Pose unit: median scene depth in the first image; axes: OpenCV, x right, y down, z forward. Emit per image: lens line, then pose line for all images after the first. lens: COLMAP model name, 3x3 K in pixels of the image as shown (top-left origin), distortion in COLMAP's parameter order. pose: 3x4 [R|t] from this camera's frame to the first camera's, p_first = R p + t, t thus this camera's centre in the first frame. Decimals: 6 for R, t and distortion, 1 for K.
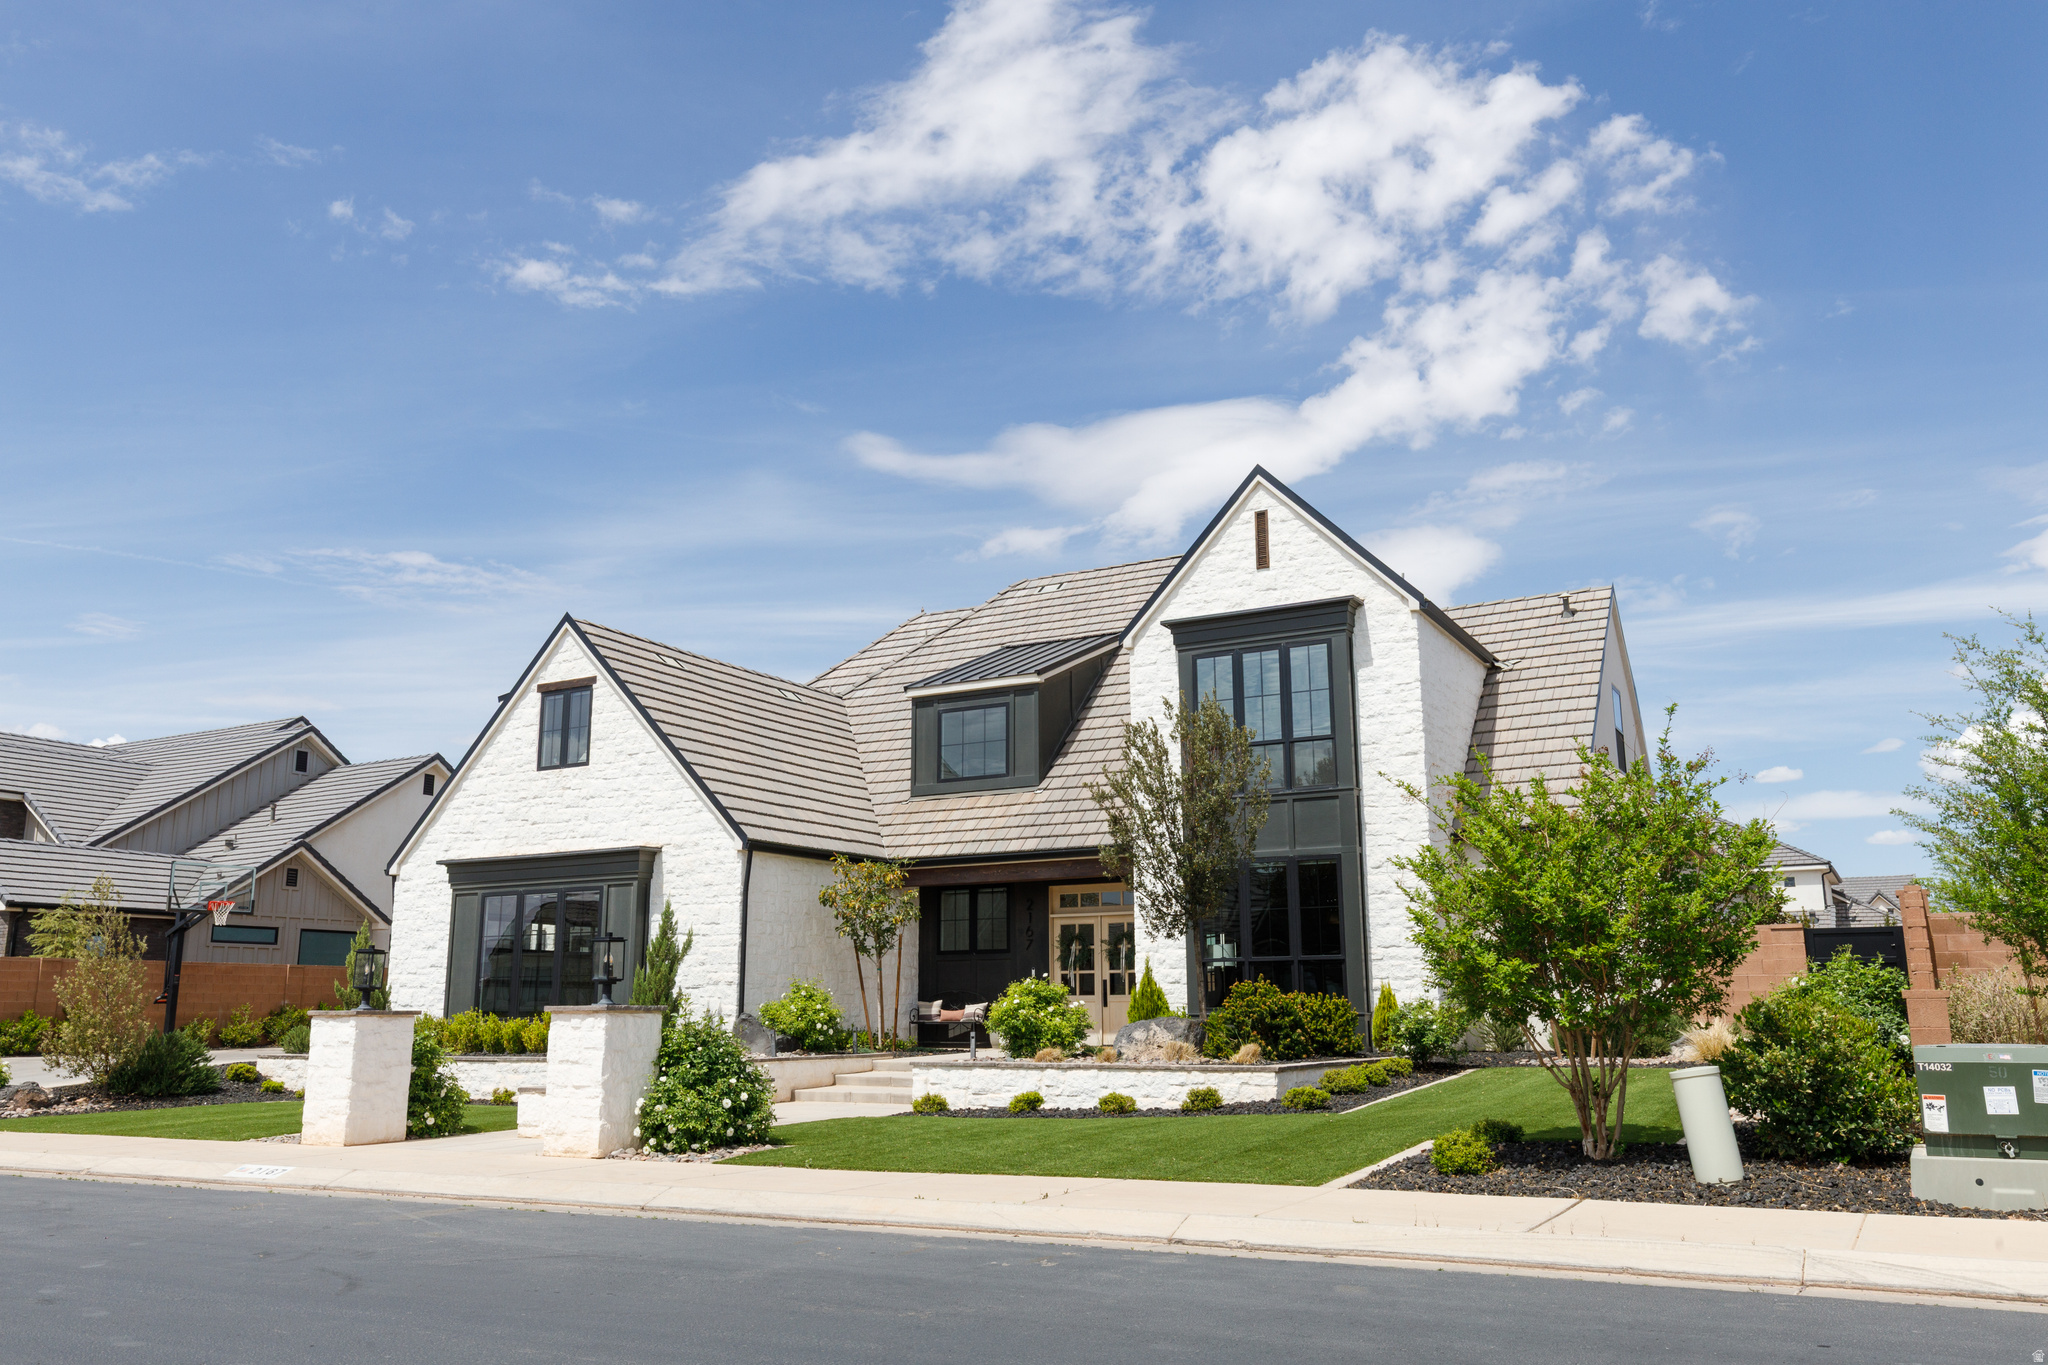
lens RADIAL K [[1569.8, 0, 1022.4], [0, 1569.8, 679.5], [0, 0, 1]] dist [0.004495, 0.006490]
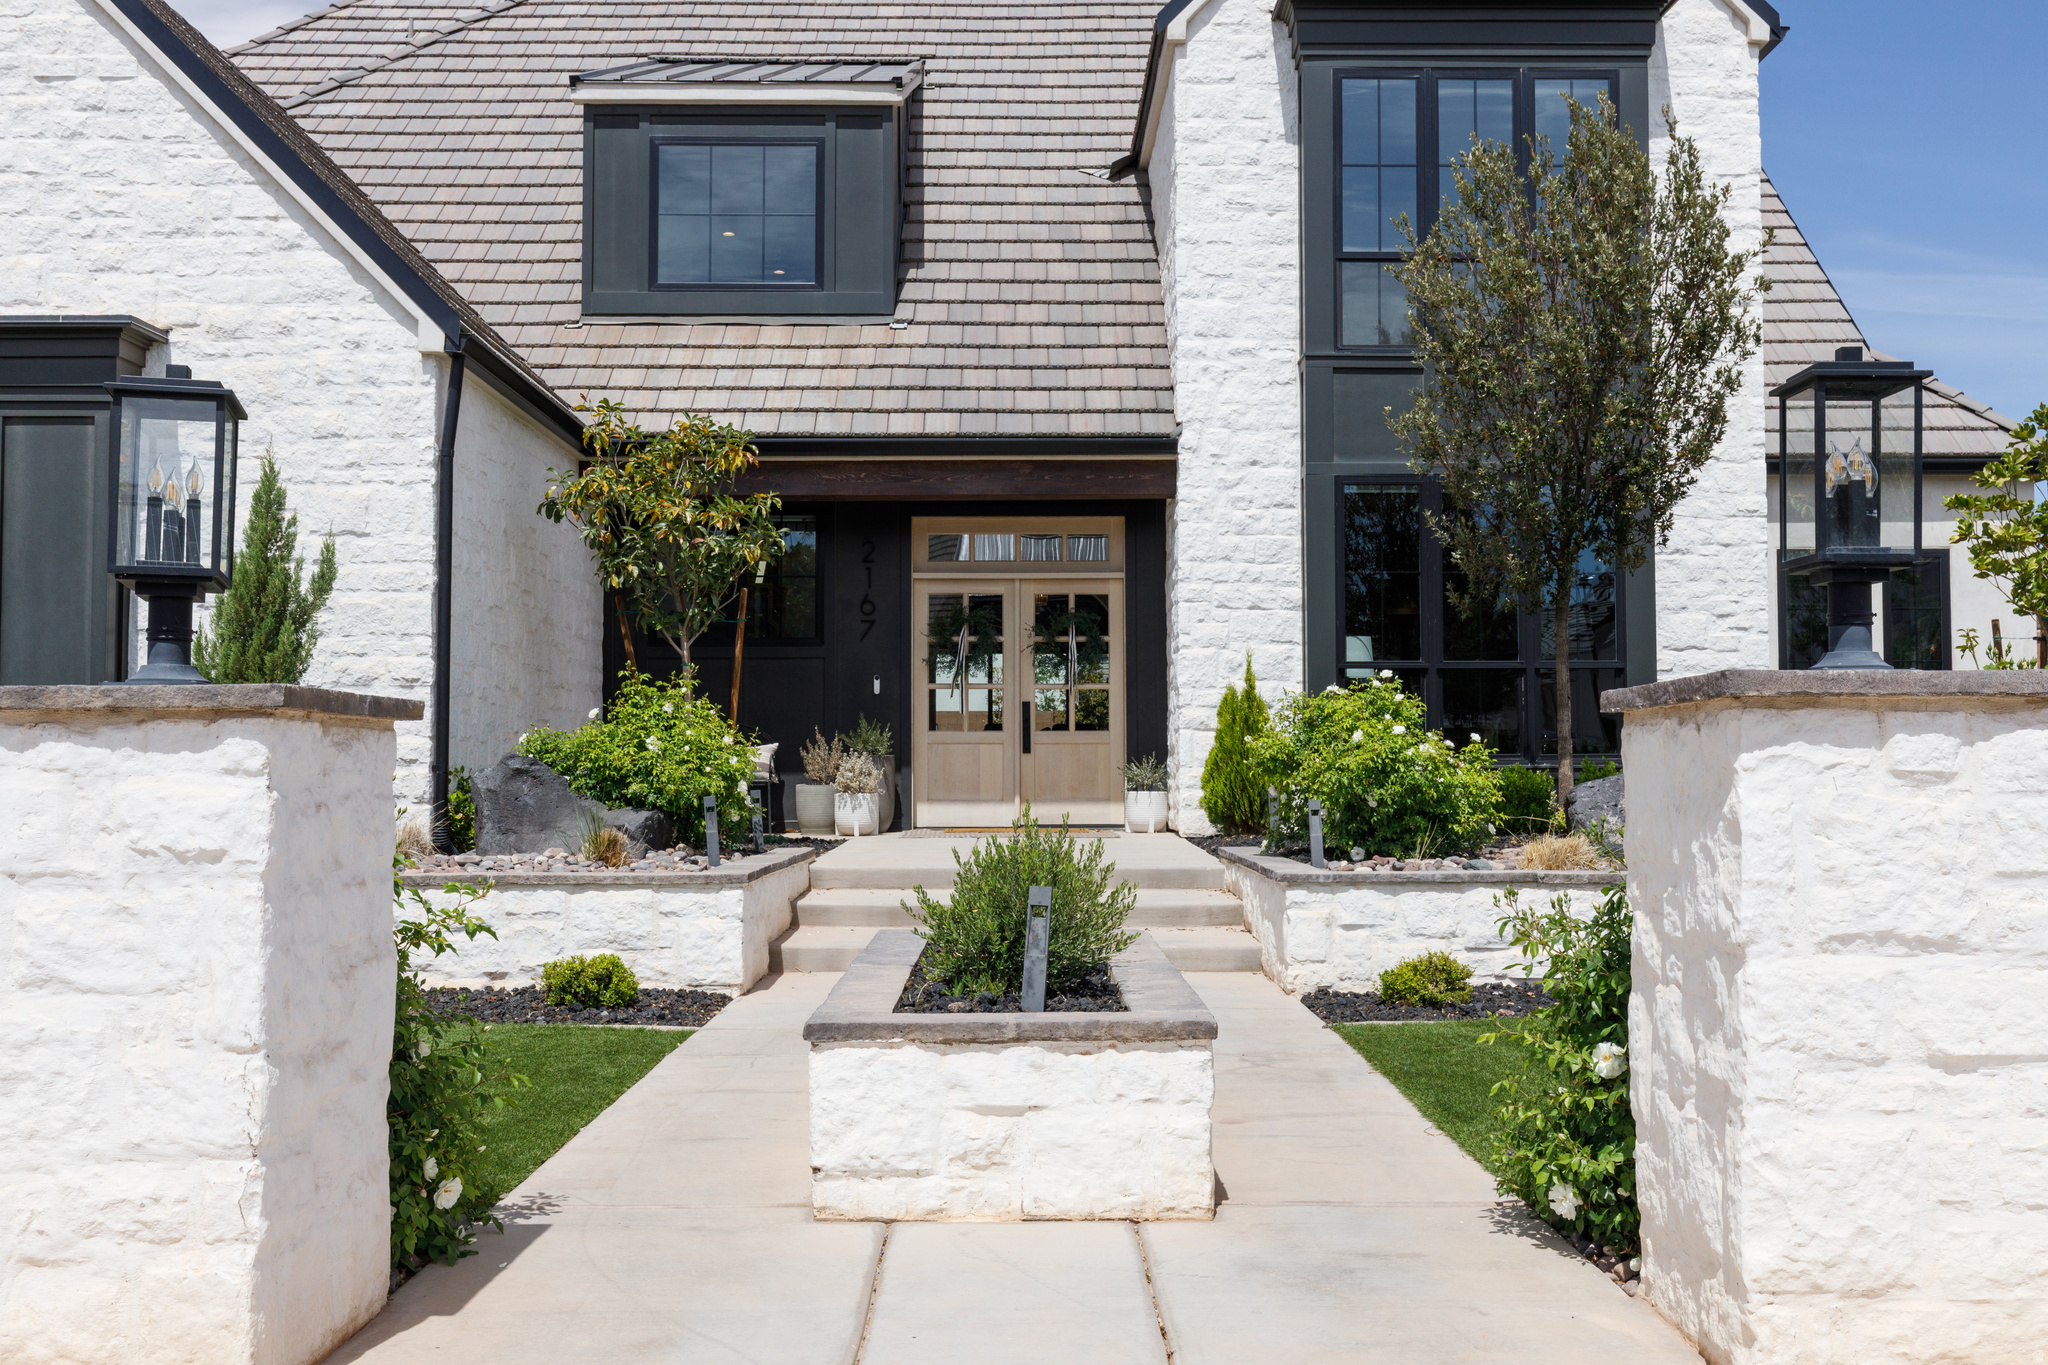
lens RADIAL K [[1960.5, 0, 1022.3], [0, 1960.5, 687.1], [0, 0, 1]] dist [0.007910, 0.000000]
pose [[0.865145, 0.026841, 0.500804, -0.252911], [-0.107167, 0.985397, 0.132318, 0.094097], [-0.489939, -0.168144, 0.855387, 0.418377]]
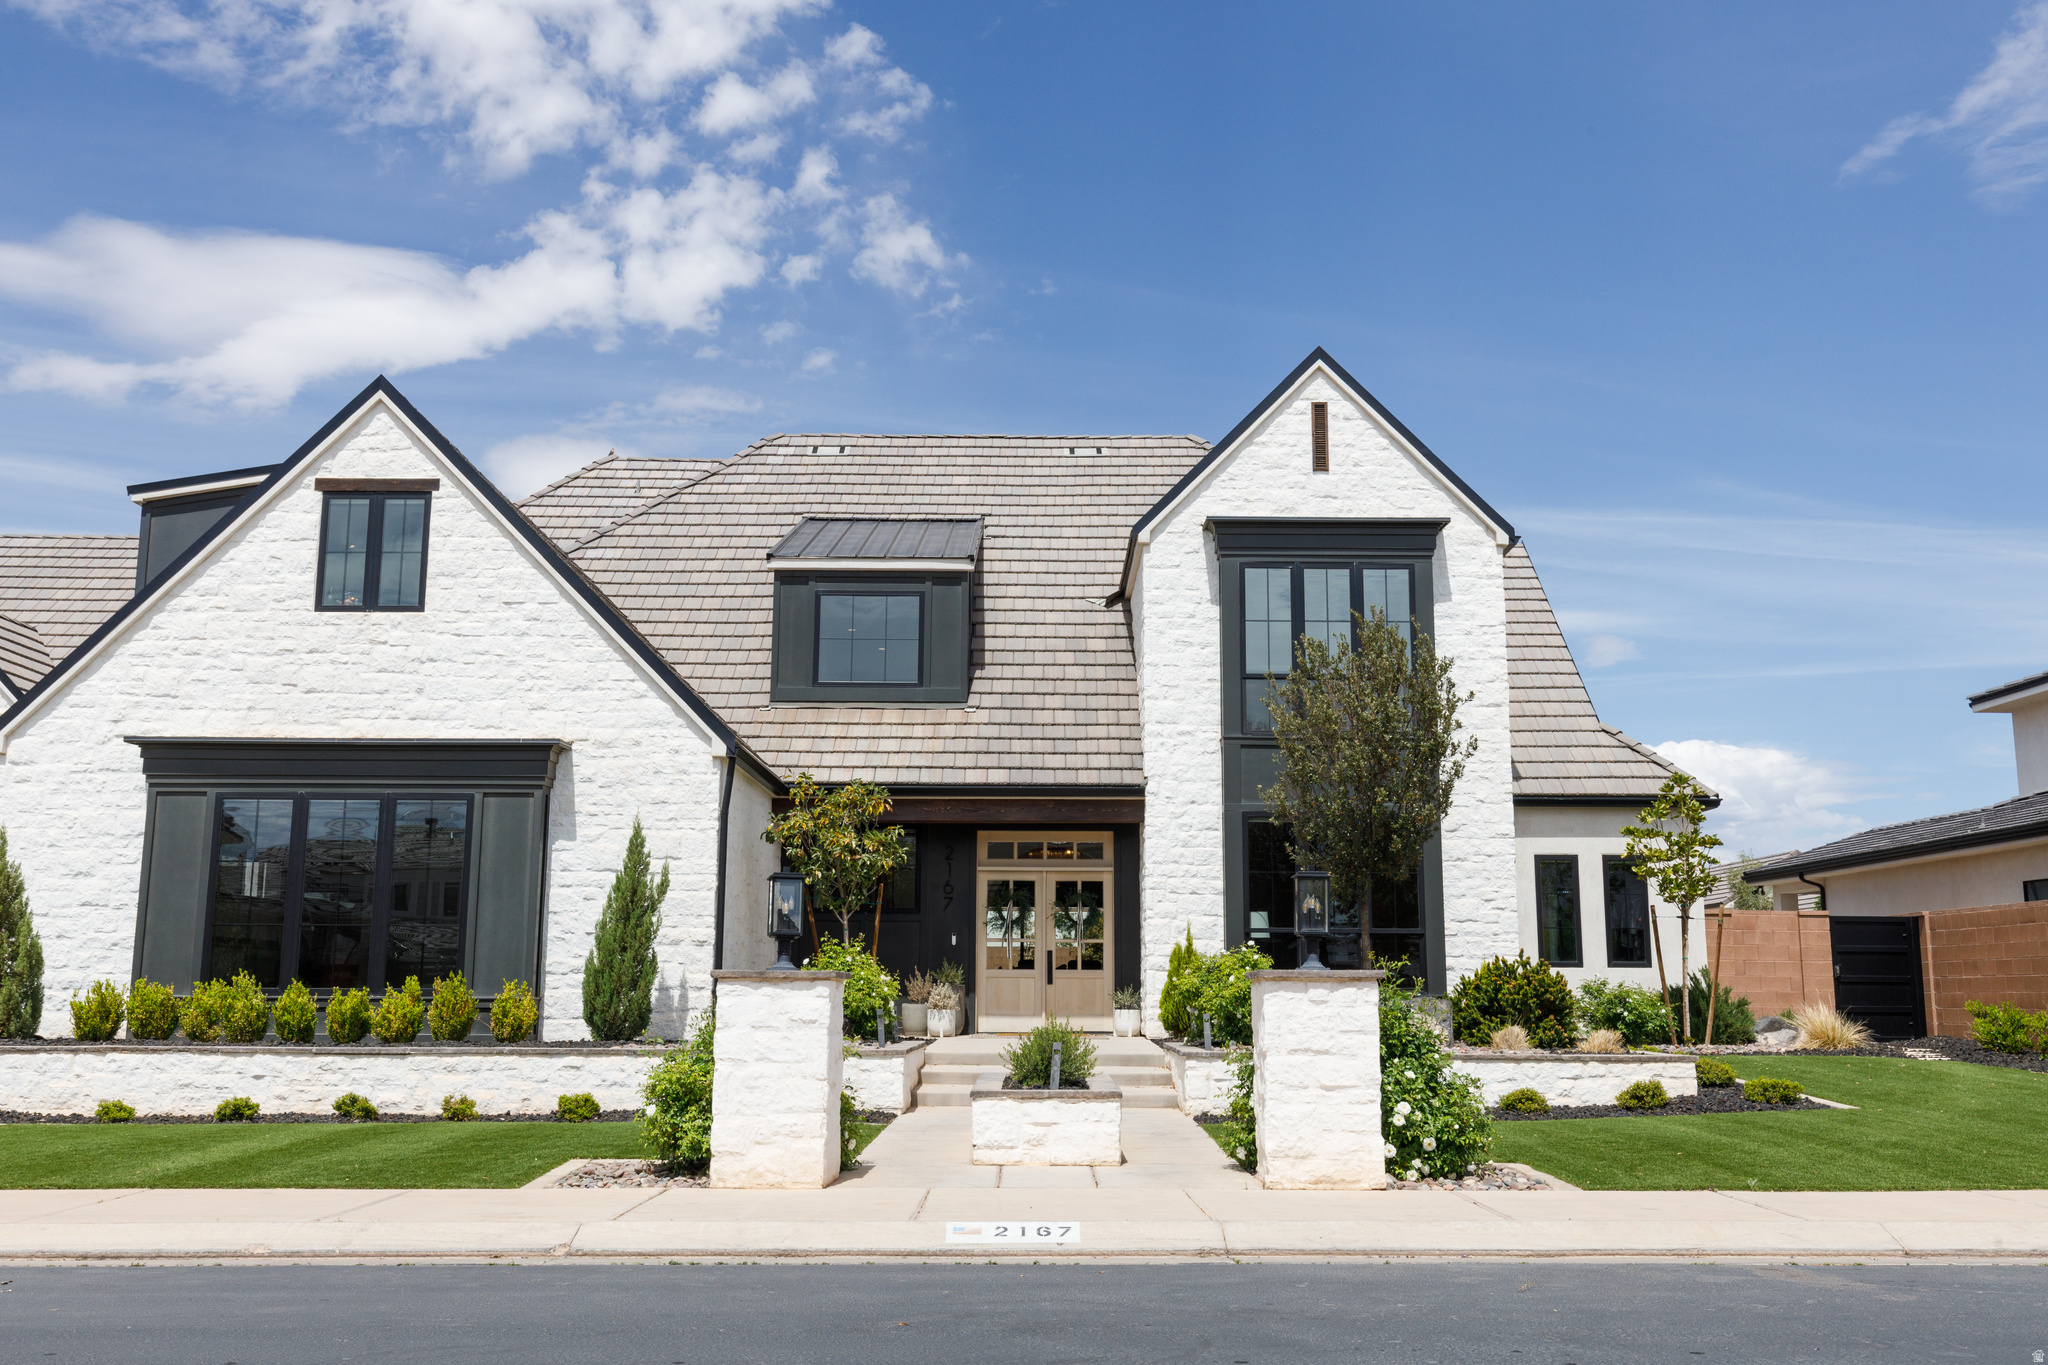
lens RADIAL K [[1811.2, 0, 1020.6], [0, 1811.2, 682.5], [0, 0, 1]] dist [-0.002580, -0.003081]
pose [[0.871124, 0.094958, 0.481794, -0.389587], [-0.112397, 0.993636, 0.007385, 0.046496], [-0.478027, -0.060586, 0.876253, 0.191312]]
